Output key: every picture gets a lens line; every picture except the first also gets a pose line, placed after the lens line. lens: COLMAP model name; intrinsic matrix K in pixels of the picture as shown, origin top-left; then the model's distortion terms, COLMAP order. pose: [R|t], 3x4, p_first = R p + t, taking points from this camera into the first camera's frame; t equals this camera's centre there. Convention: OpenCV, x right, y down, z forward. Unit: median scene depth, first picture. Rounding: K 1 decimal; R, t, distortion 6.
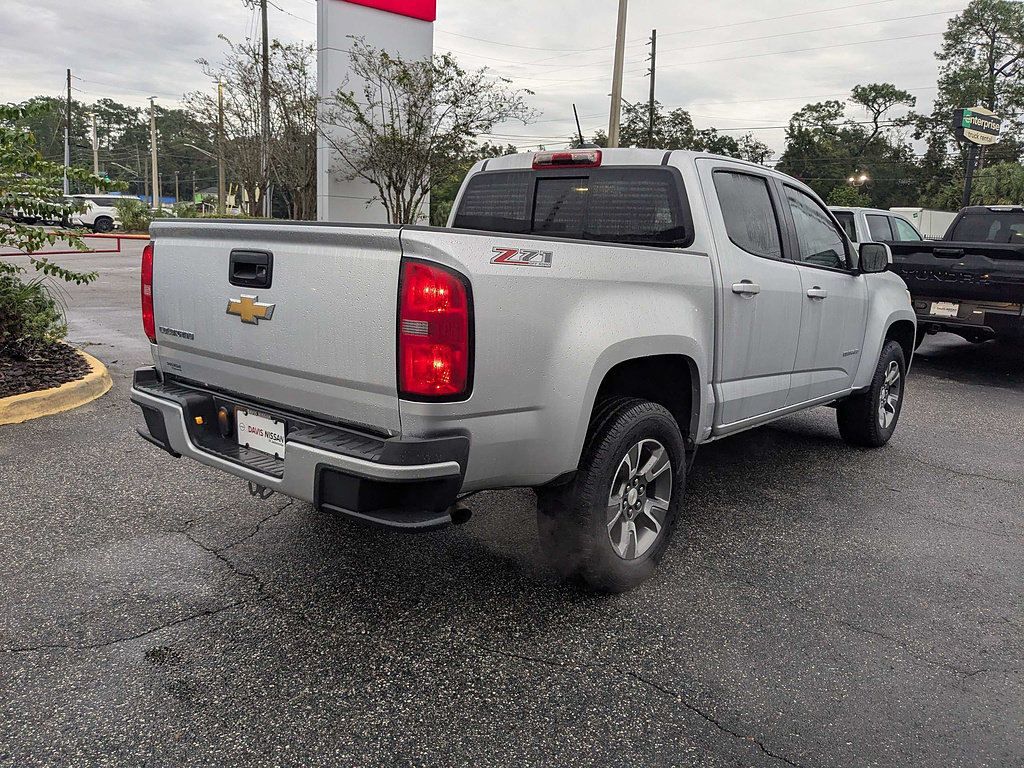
lens RADIAL K [[813.9, 0, 511.7], [0, 813.9, 377.6], [0, 0, 1]] dist [0.040920, -0.074913]
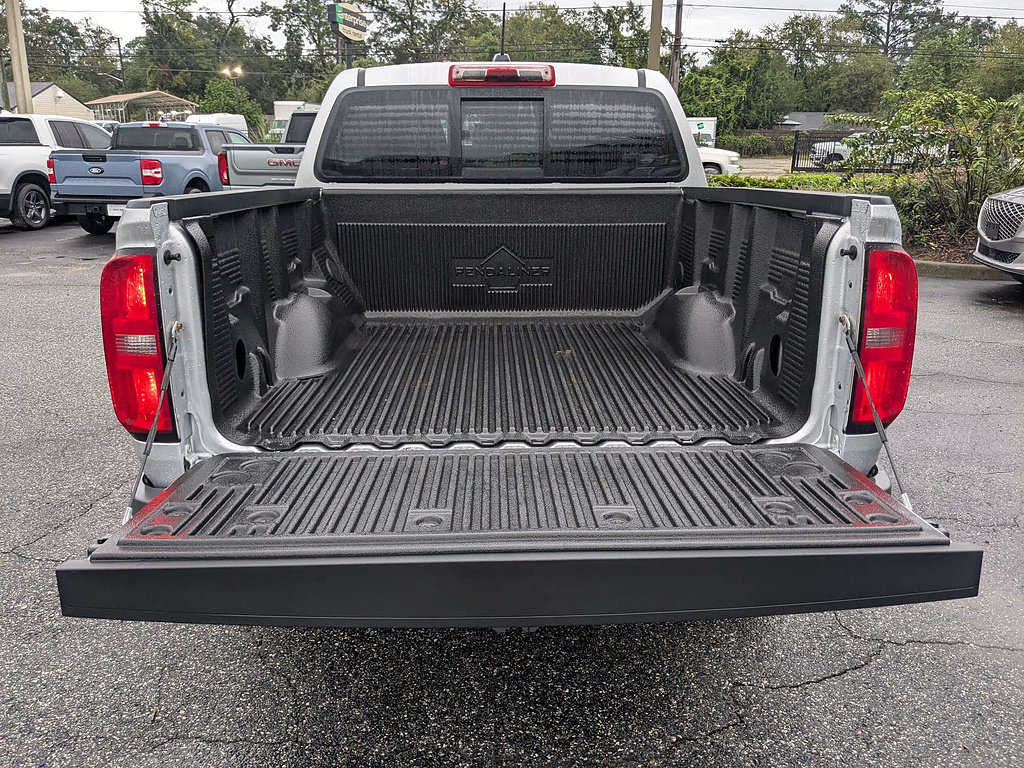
lens RADIAL K [[813.9, 0, 512.2], [0, 813.9, 380.9], [0, 0, 1]] dist [0.040920, -0.074913]
pose [[0.747593, -0.220284, 0.626562, -0.040890], [0.139923, 0.974459, 0.175645, -0.009718], [-0.649251, -0.043641, 0.759322, 0.031653]]
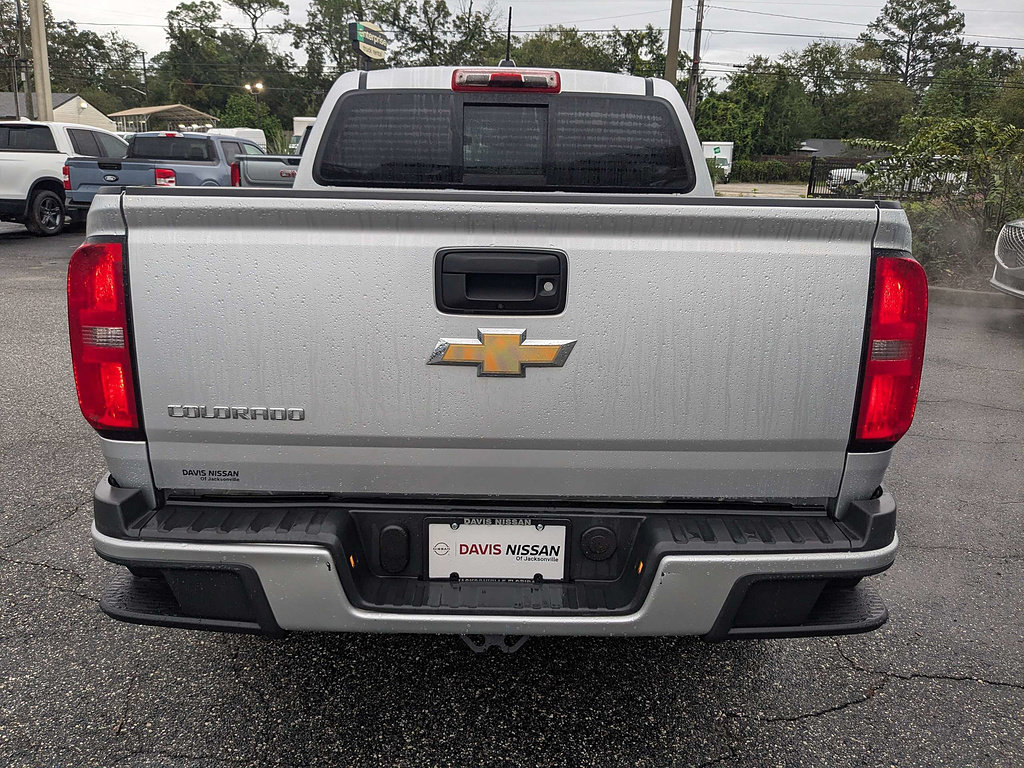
lens RADIAL K [[813.9, 0, 508.6], [0, 813.9, 384.6], [0, 0, 1]] dist [0.040920, -0.074913]
pose [[0.763913, -0.188343, 0.617223, -0.039016], [0.116889, 0.981024, 0.154687, -0.008671], [-0.634645, -0.046021, 0.771432, 0.032280]]
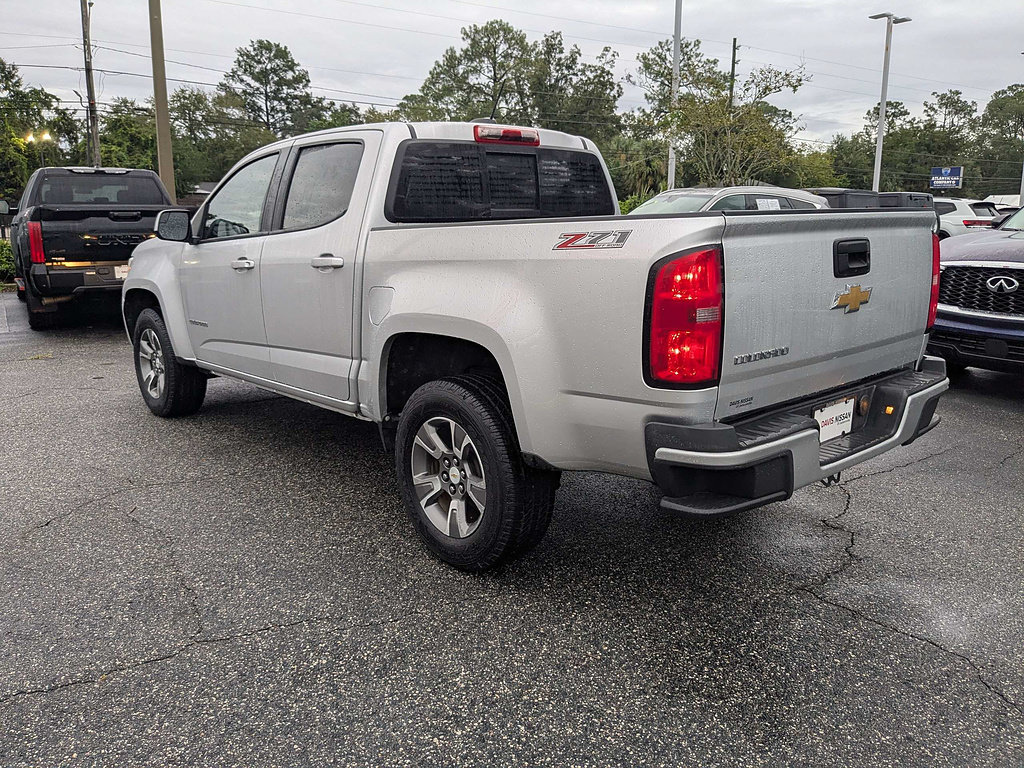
lens RADIAL K [[813.9, 0, 509.9], [0, 813.9, 378.8], [0, 0, 1]] dist [0.040920, -0.074913]
pose [[0.152709, -0.236693, 0.959508, -0.079450], [0.181514, 0.961097, 0.208196, -0.015852], [-0.971459, 0.142370, 0.189732, 0.071343]]
